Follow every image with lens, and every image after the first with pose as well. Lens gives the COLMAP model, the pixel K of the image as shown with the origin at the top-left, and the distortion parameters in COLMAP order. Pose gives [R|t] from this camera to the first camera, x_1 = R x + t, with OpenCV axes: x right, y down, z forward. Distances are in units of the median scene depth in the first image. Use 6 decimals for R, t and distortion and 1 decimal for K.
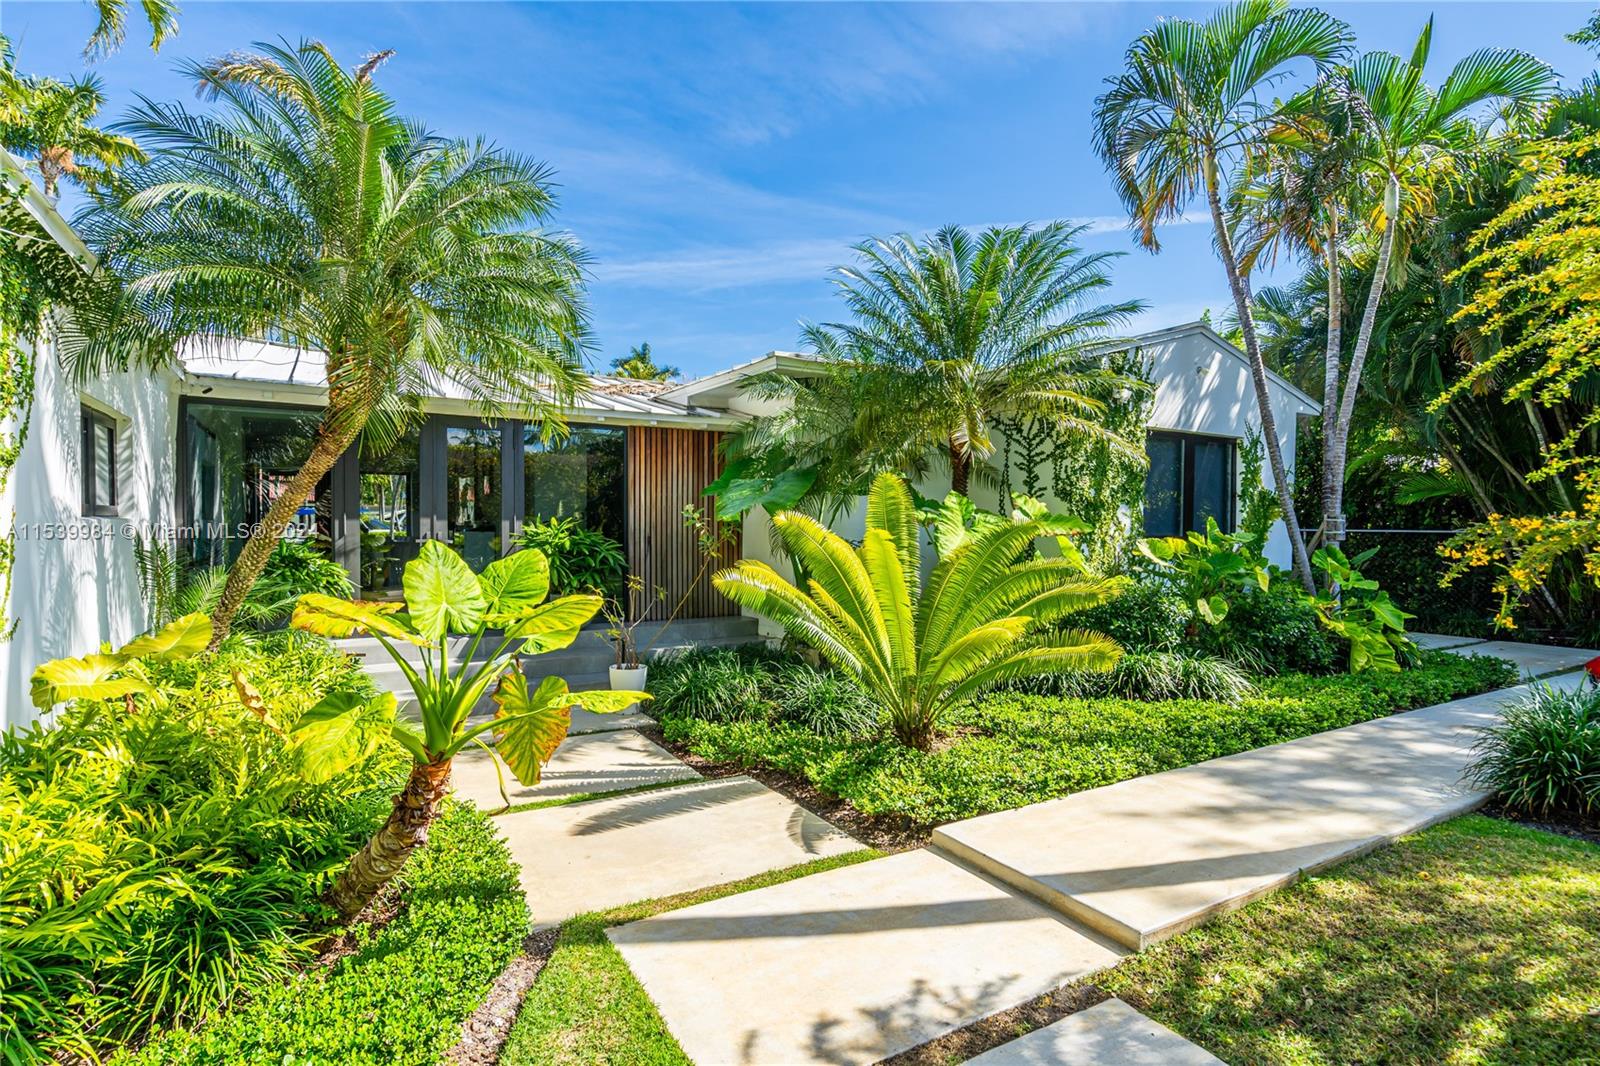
lens RADIAL K [[807.7, 0, 800.0], [0, 807.7, 533.0], [0, 0, 1]] dist [0.013773, 0.000664]
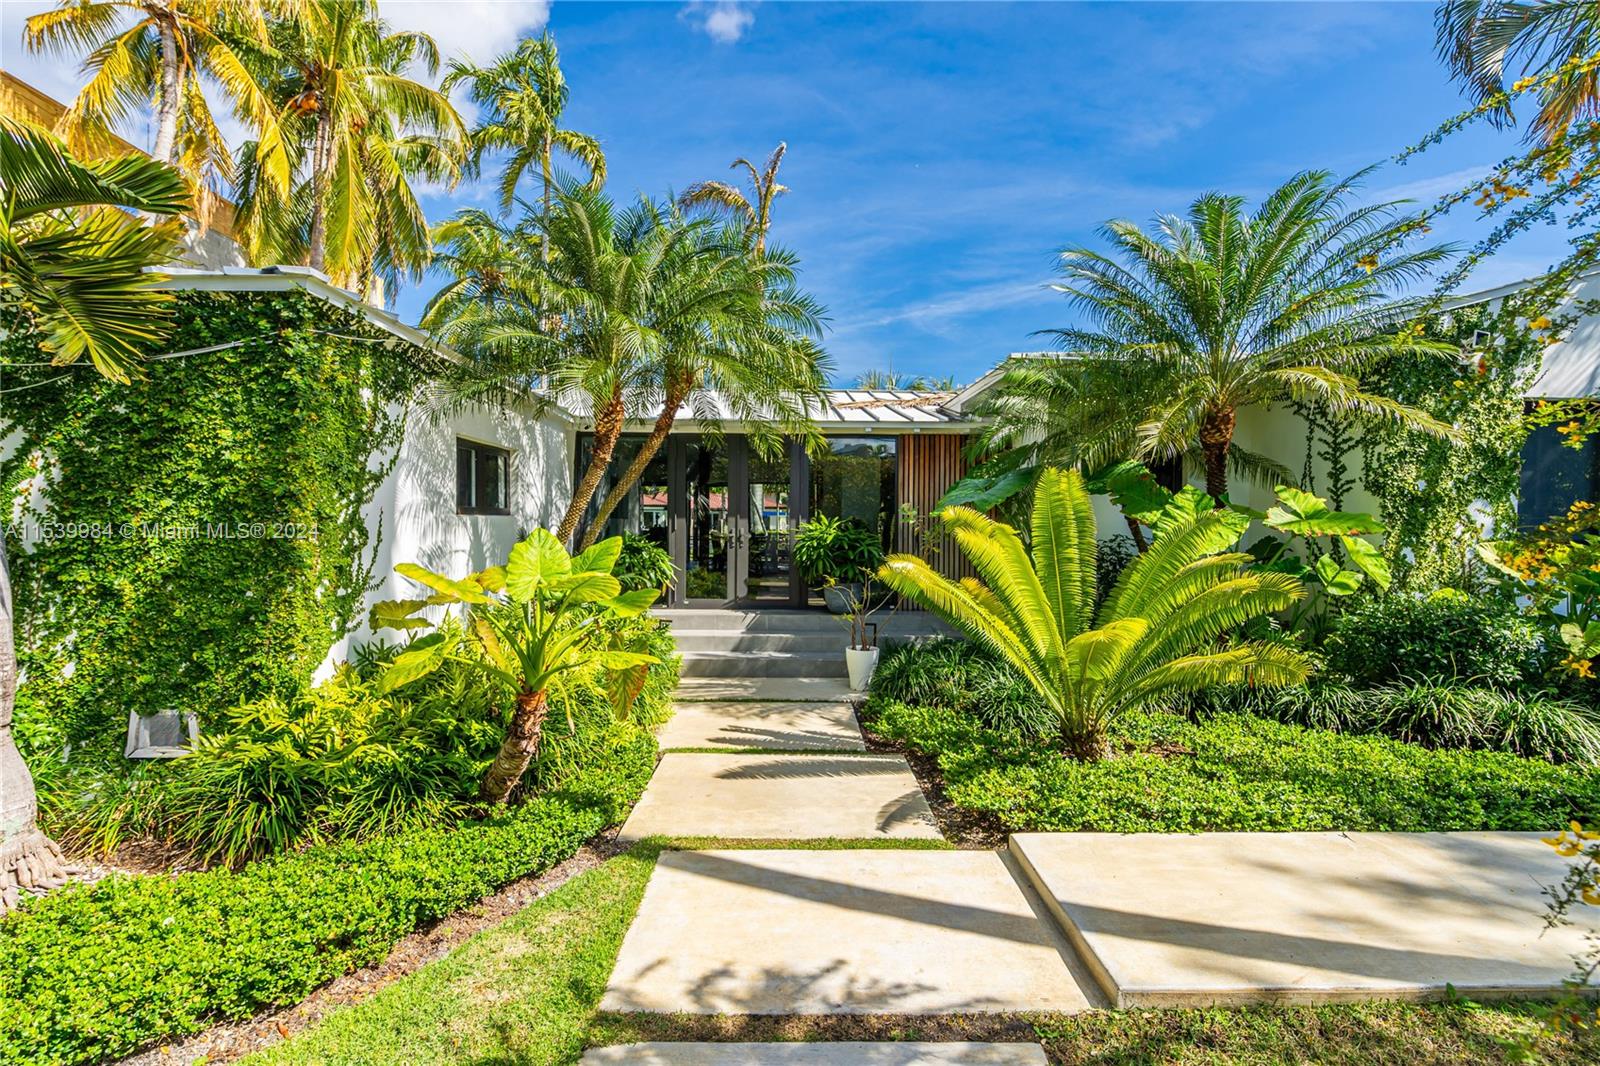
lens RADIAL K [[734.0, 0, 800.0], [0, 734.0, 533.0], [0, 0, 1]] dist [0.002542, 0.000717]
pose [[0.871042, 0.009379, -0.491120, 0.307022], [-0.009438, 0.999953, 0.002357, 0.004489], [0.491119, 0.002582, 0.871089, 0.089947]]
